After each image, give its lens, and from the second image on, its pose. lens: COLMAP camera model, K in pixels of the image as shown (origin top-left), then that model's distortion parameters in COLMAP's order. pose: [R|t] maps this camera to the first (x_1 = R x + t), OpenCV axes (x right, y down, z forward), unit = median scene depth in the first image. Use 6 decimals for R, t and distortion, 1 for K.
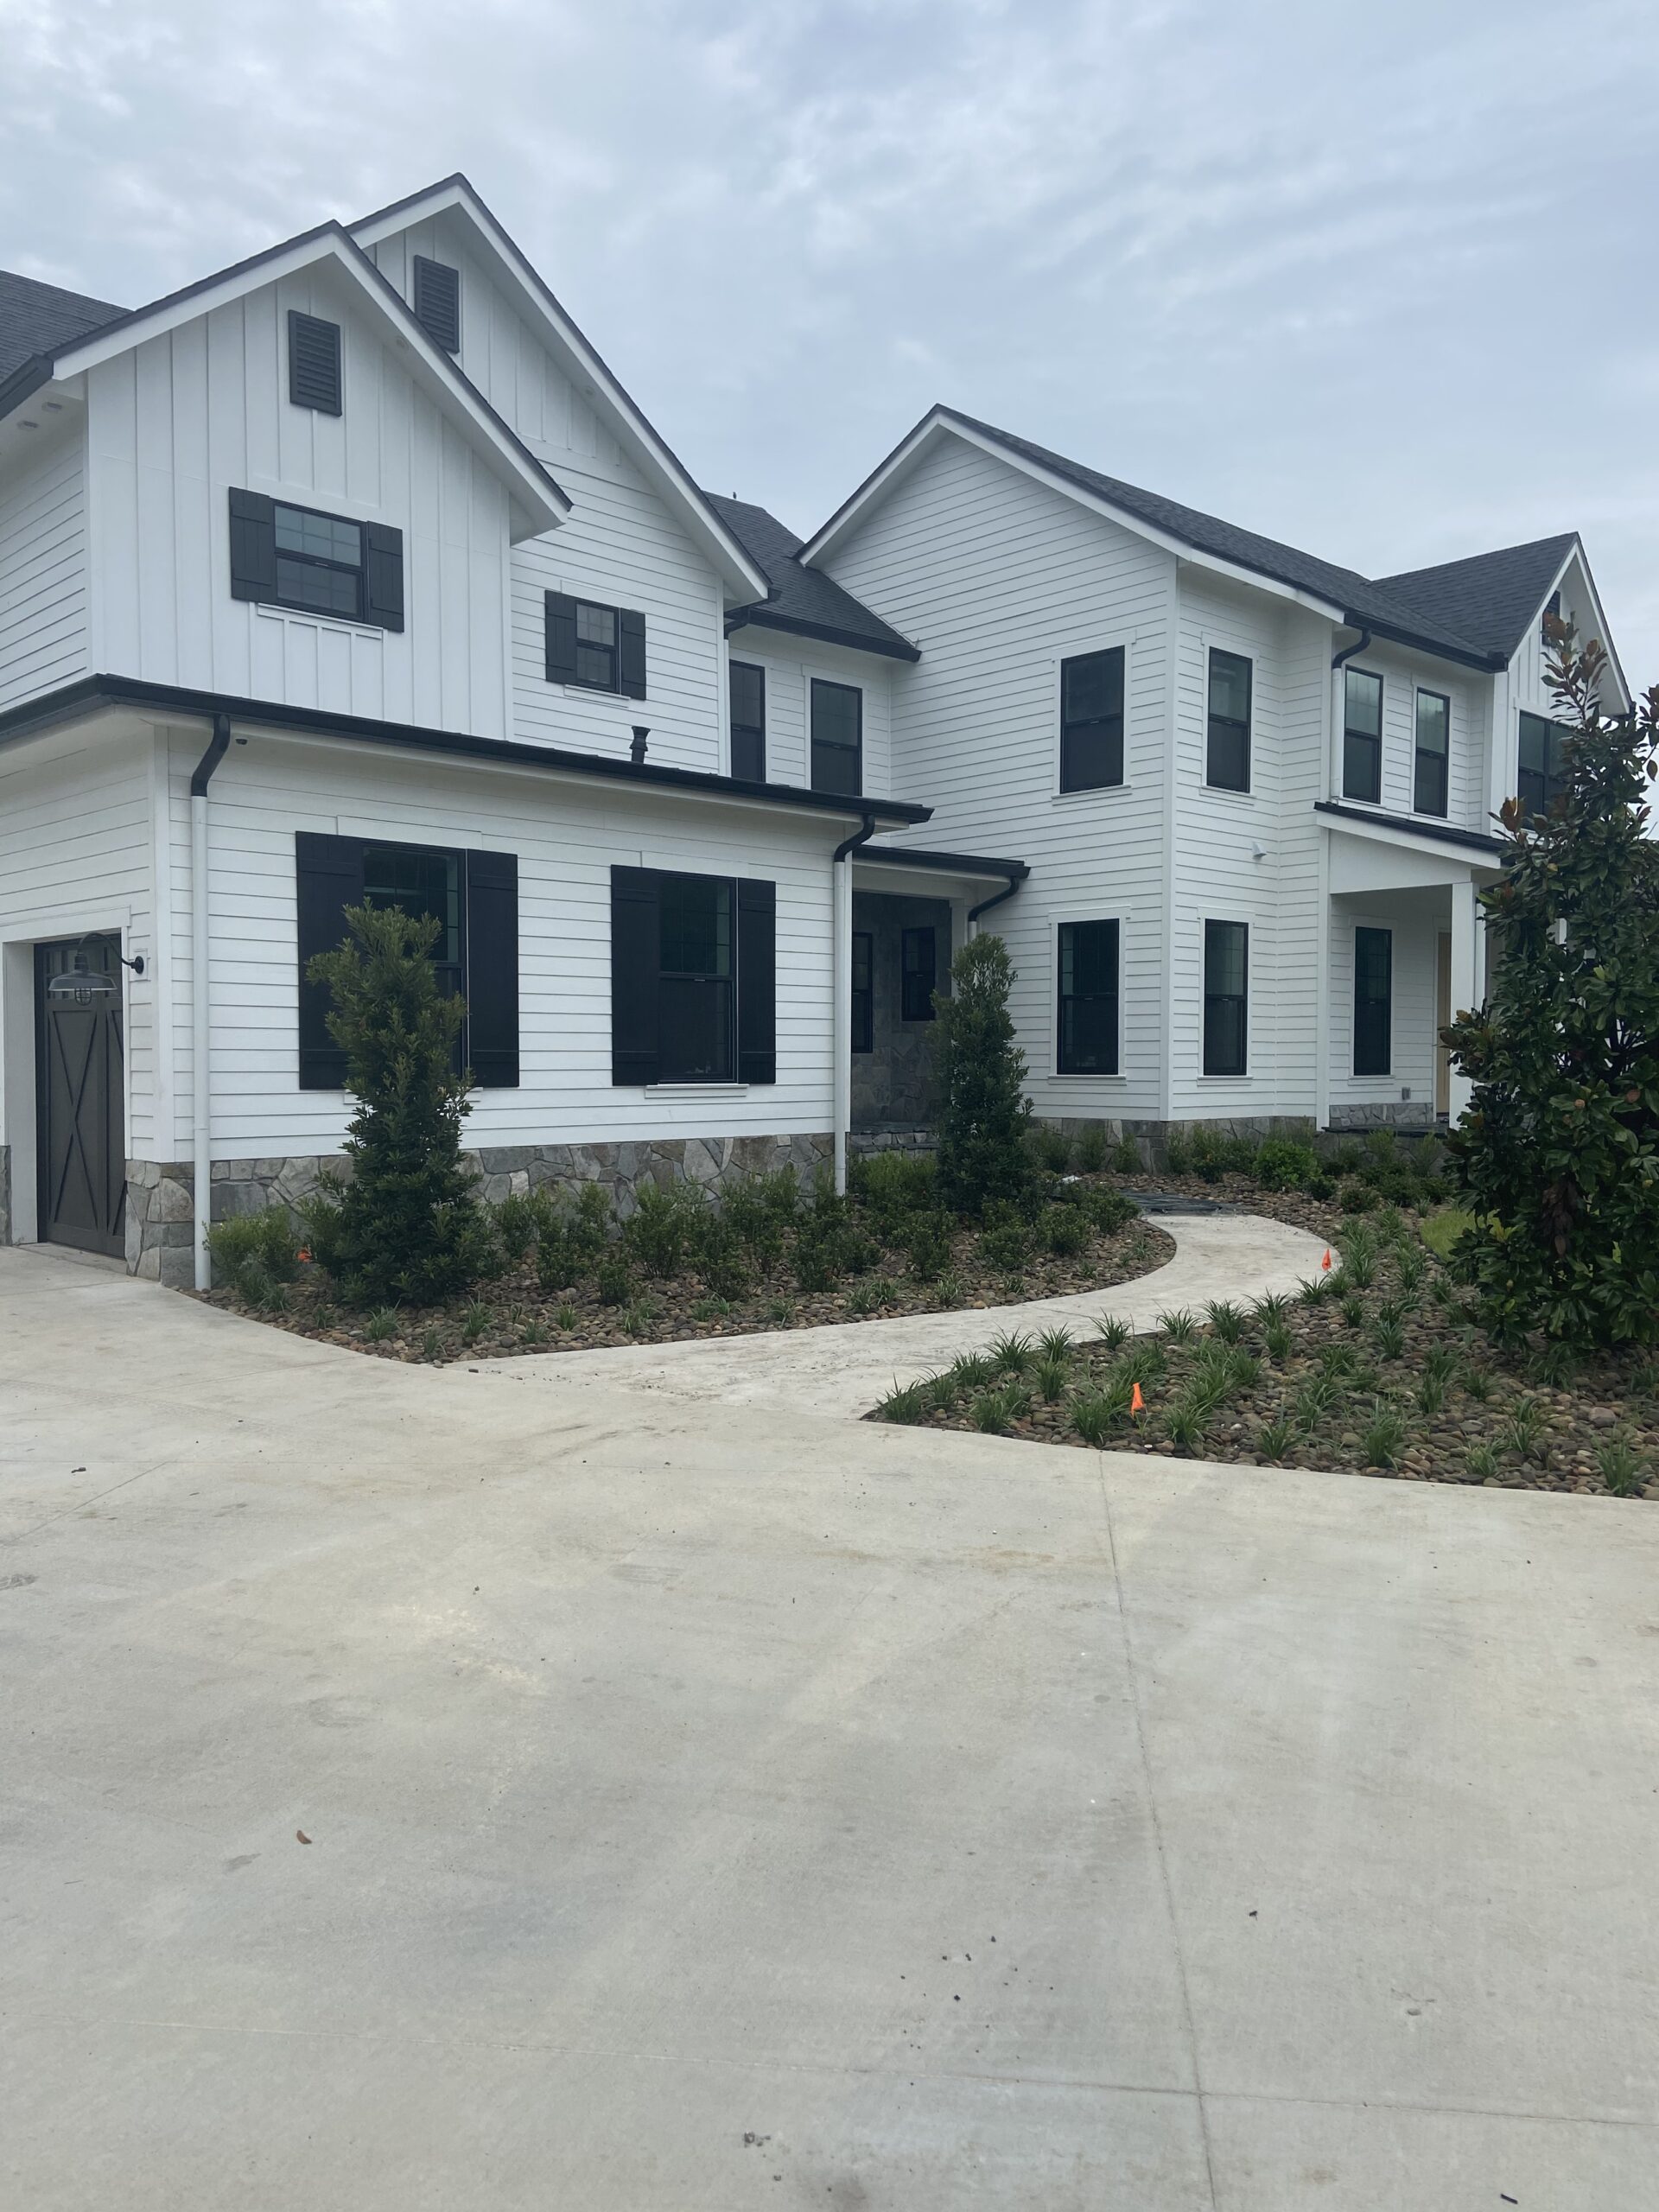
lens RADIAL K [[1623.9, 0, 829.5], [0, 1623.9, 1106.0], [0, 0, 1]] dist [0.114014, -0.137140]
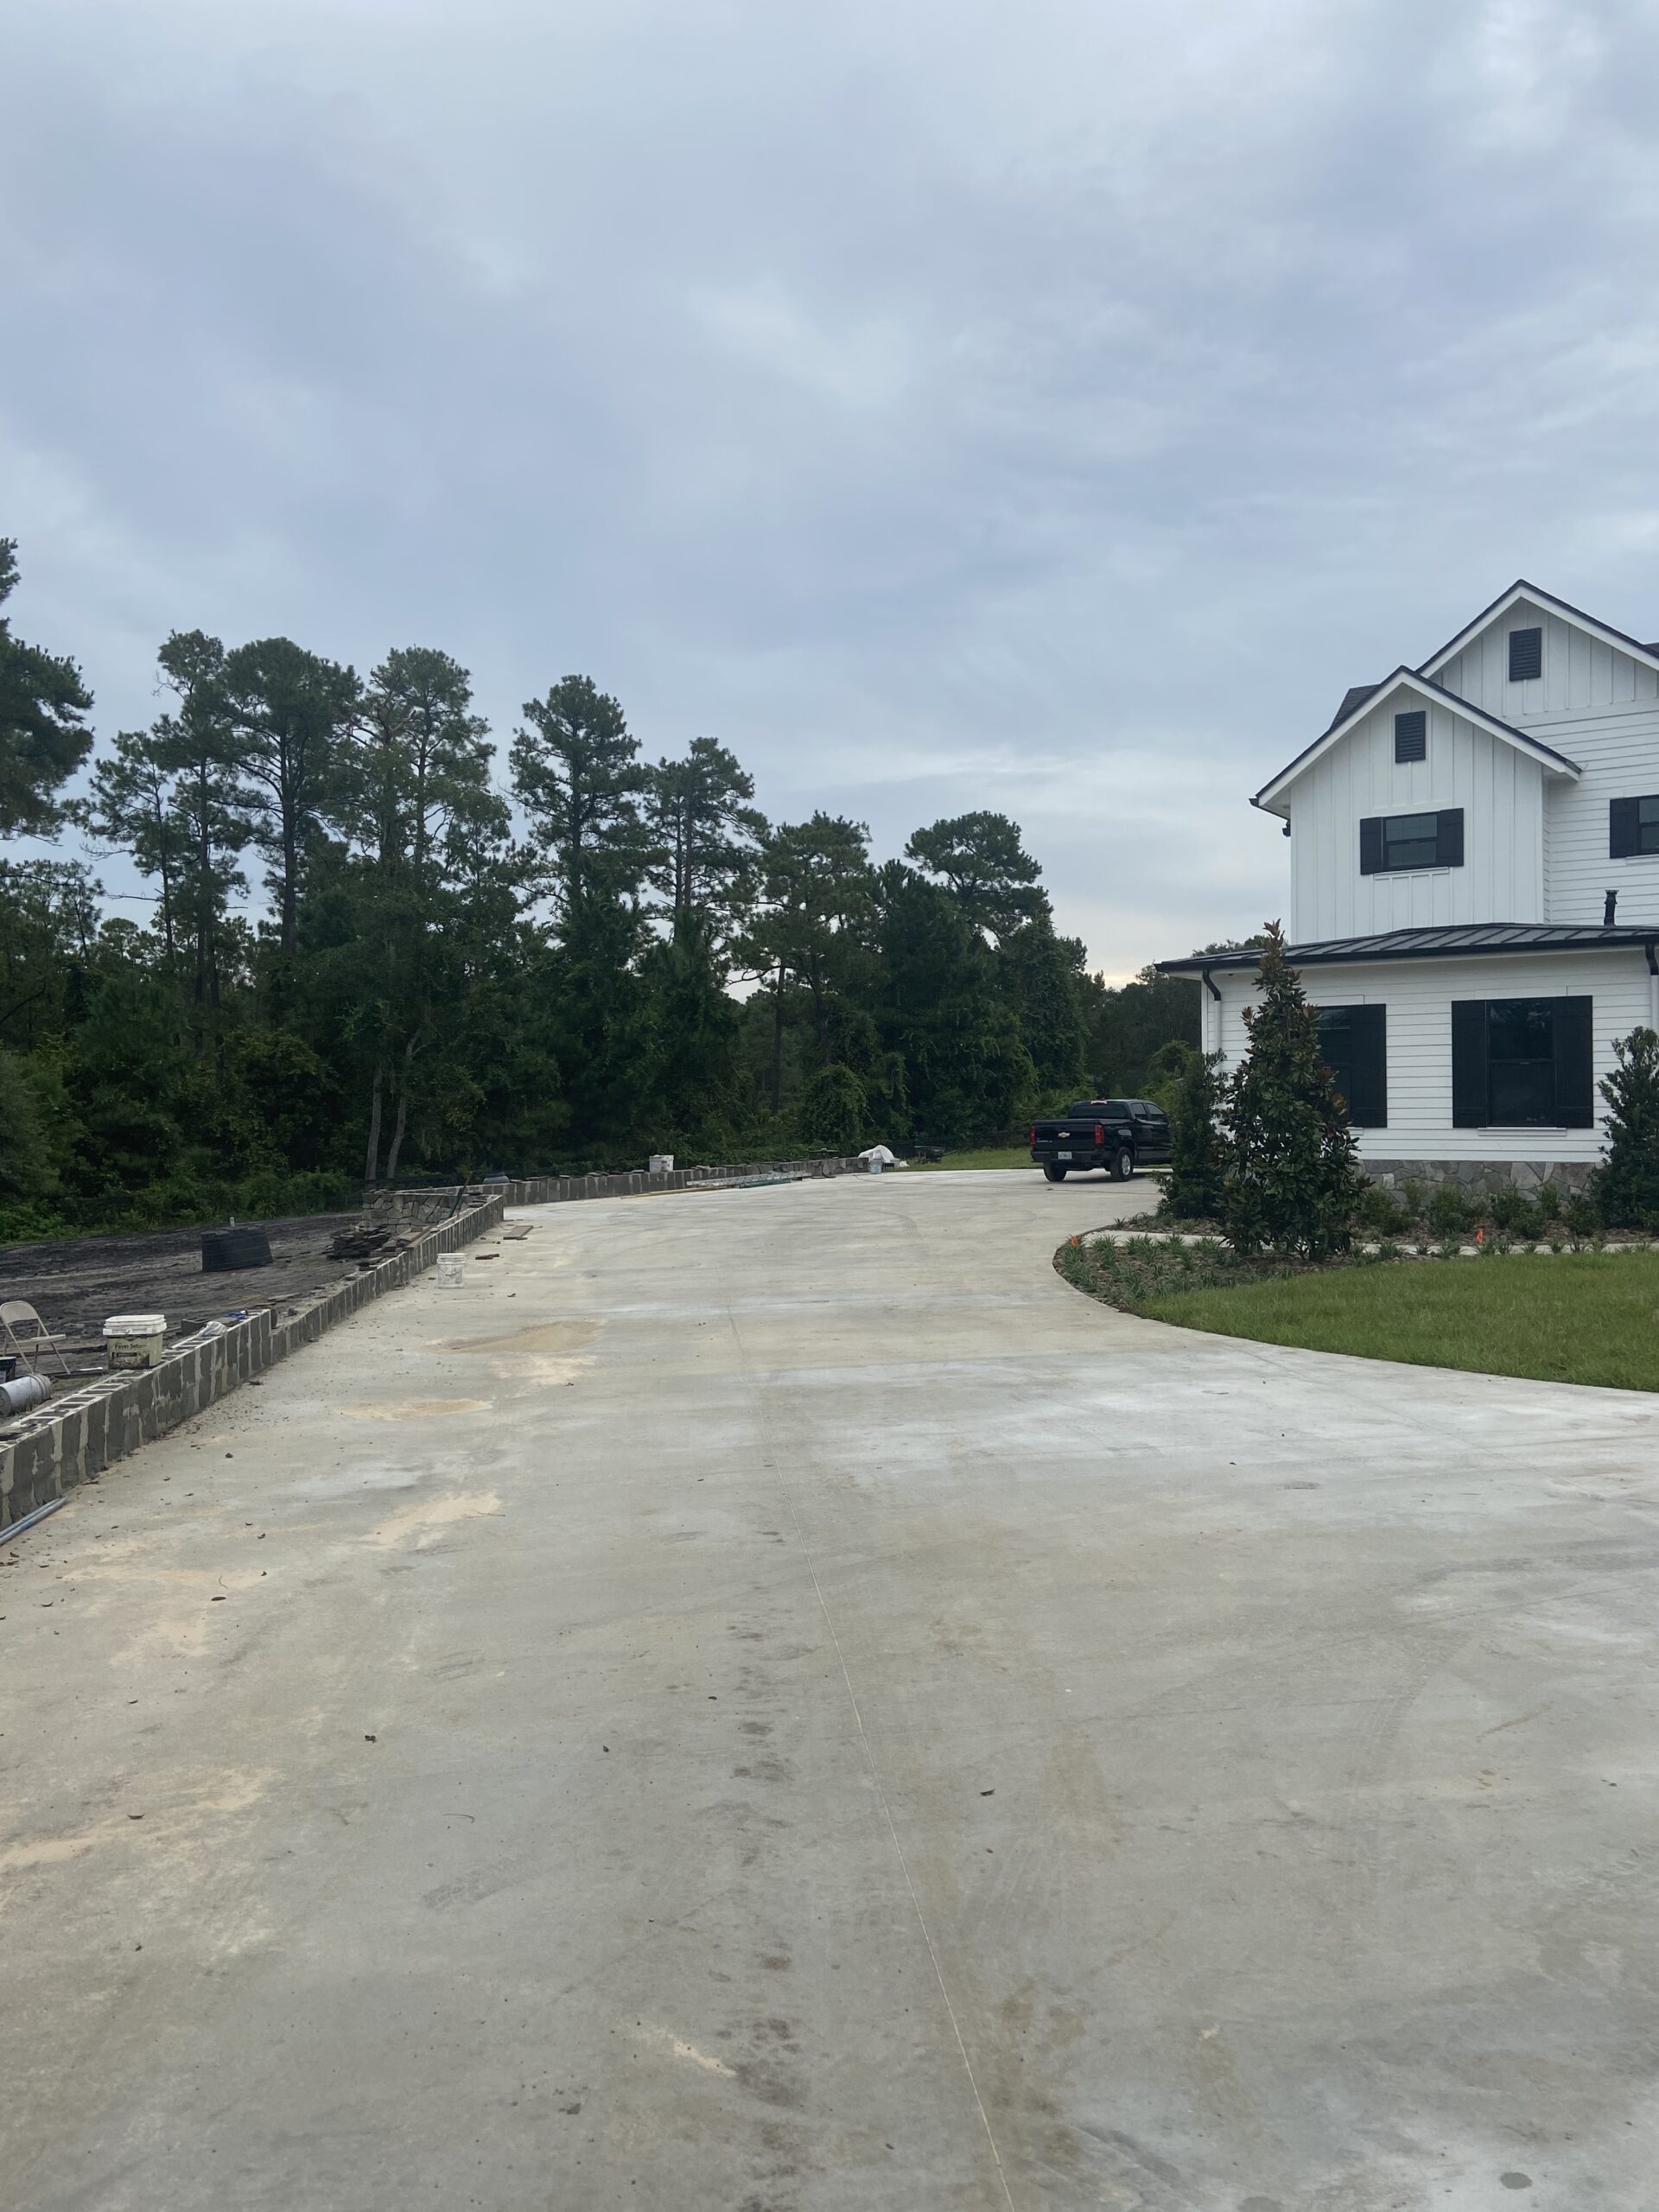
lens RADIAL K [[1700.1, 0, 819.5], [0, 1700.1, 1083.3], [0, 0, 1]] dist [0.128476, -0.159467]
pose [[0.219753, -0.016054, -0.975423, 1.385920], [-0.020610, 0.999565, -0.021094, -0.006501], [0.975338, 0.024739, 0.219327, -0.056149]]
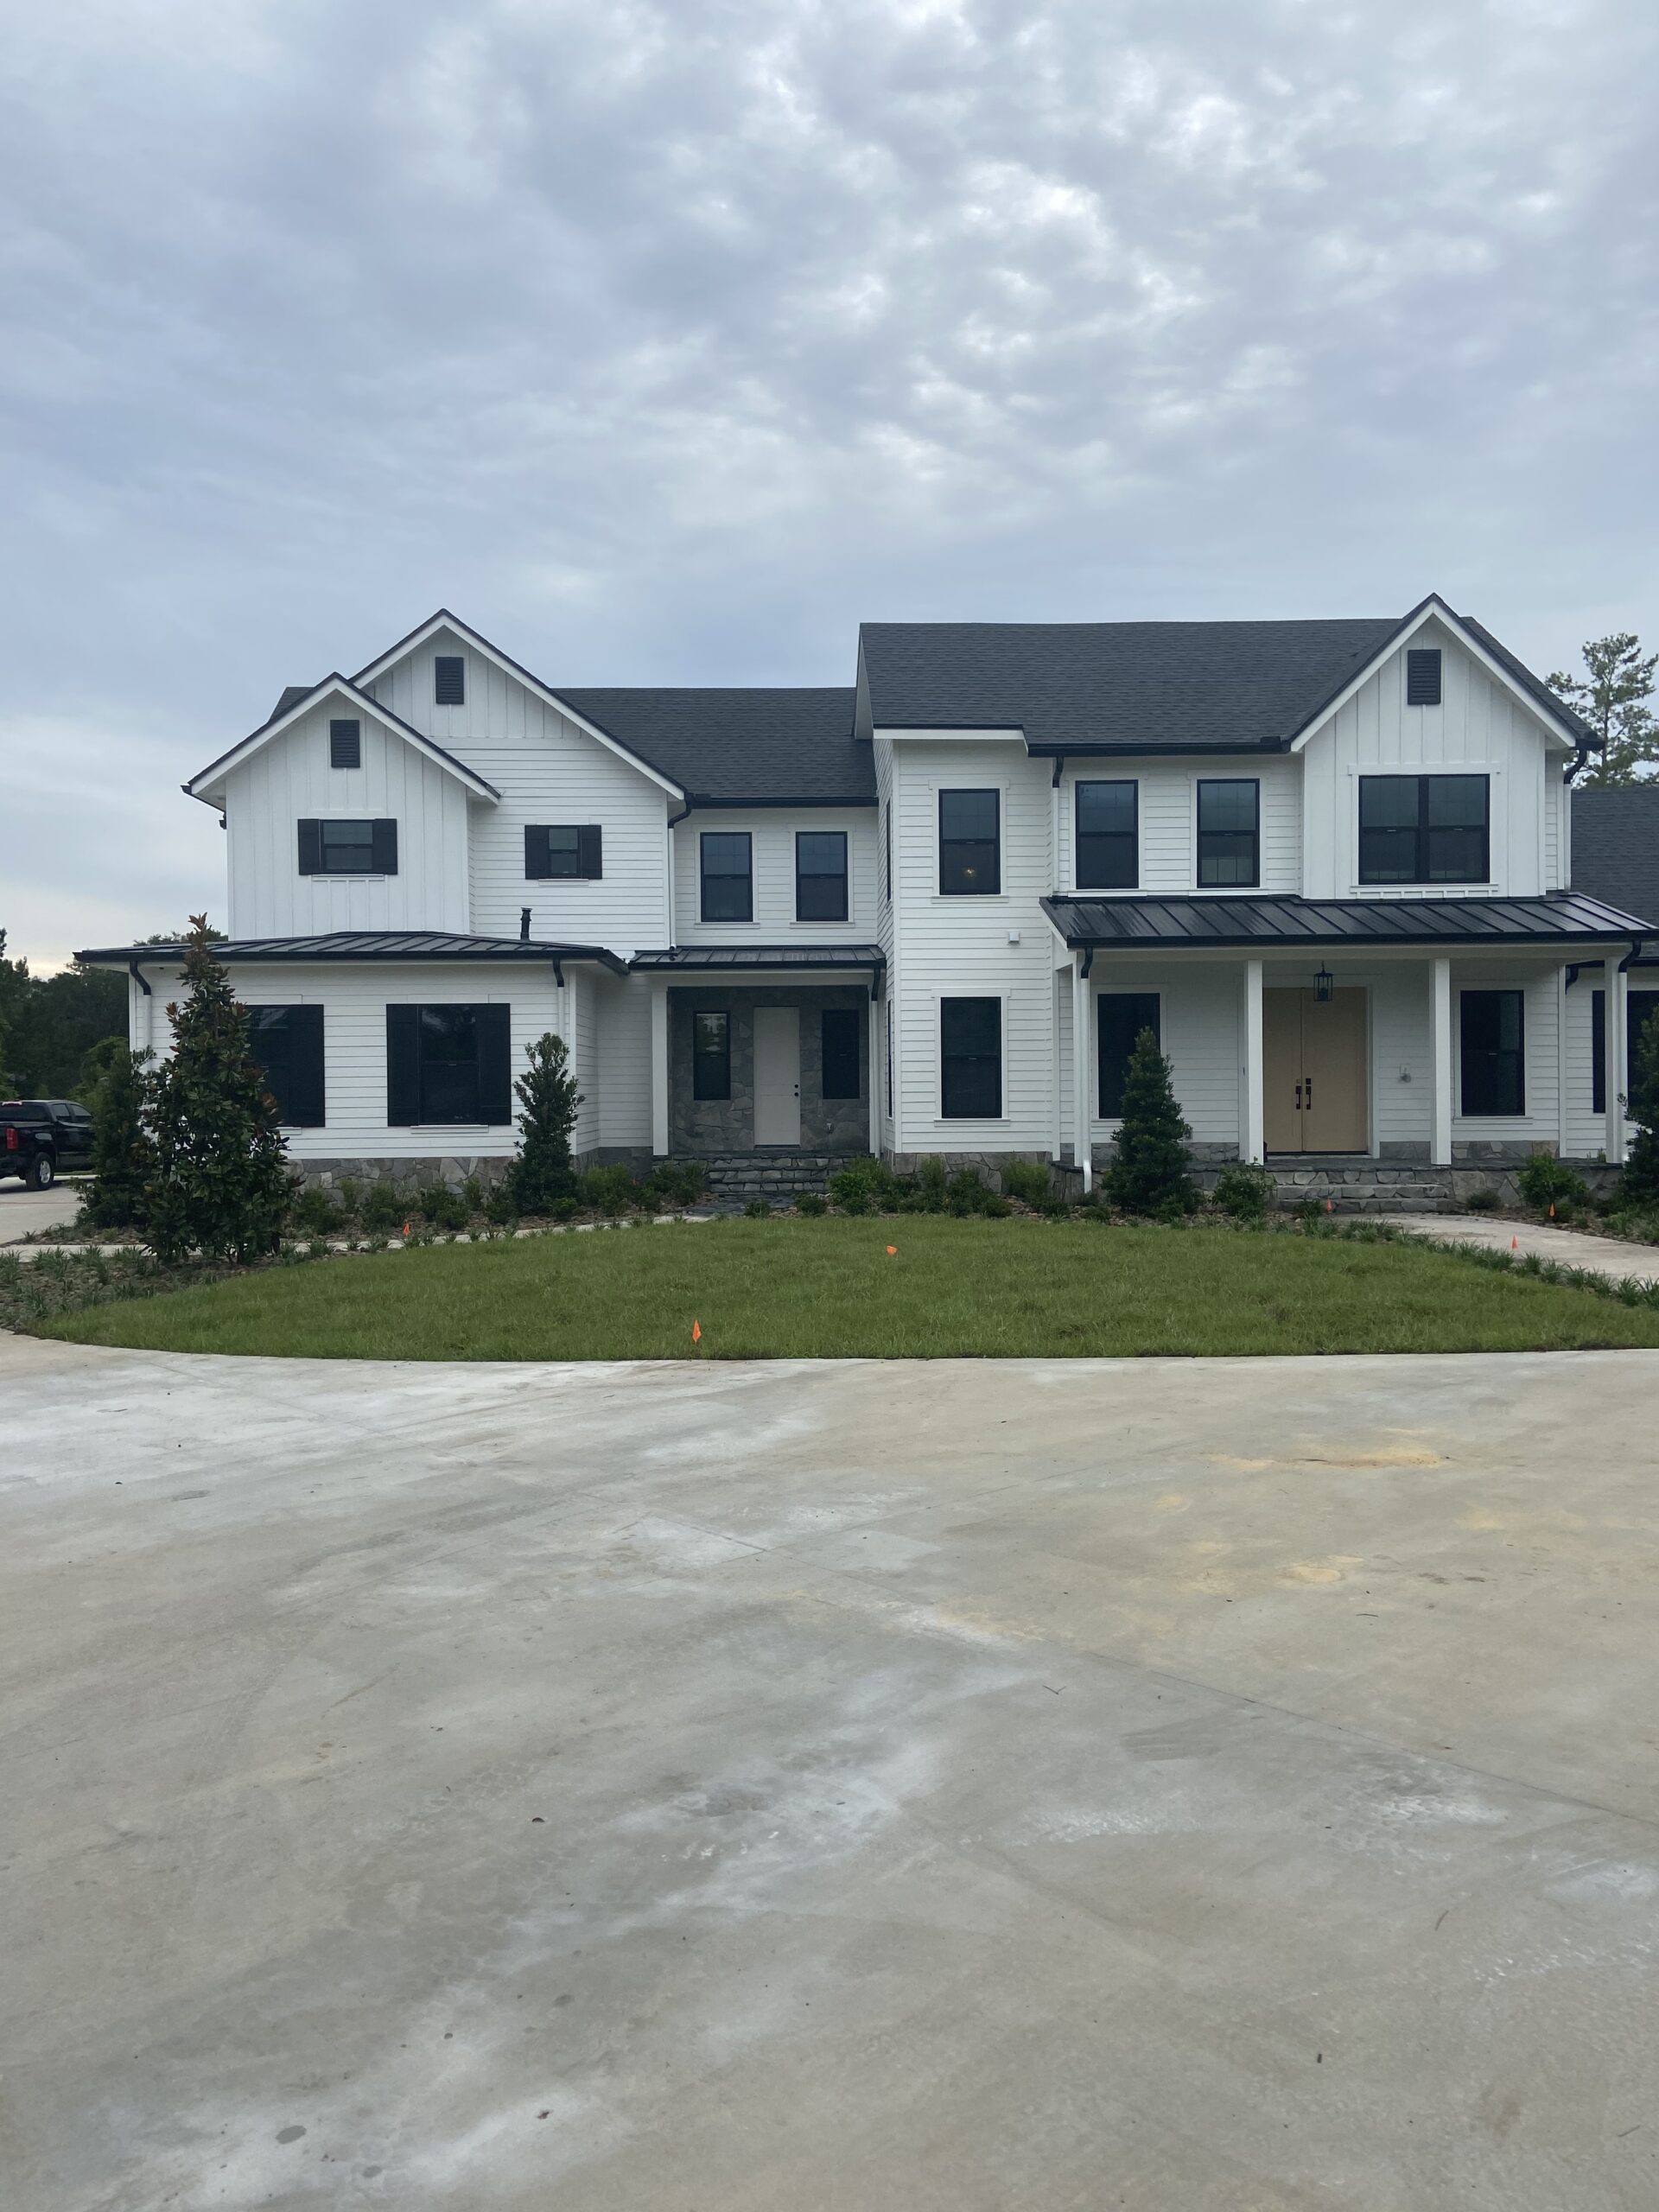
lens RADIAL K [[1700.1, 0, 819.5], [0, 1700.1, 1083.3], [0, 0, 1]] dist [0.128476, -0.159467]
pose [[0.741405, -0.013609, -0.670920, 1.367378], [-0.008714, 0.999515, -0.029903, -0.006835], [0.671002, 0.028017, 0.740926, -0.075822]]
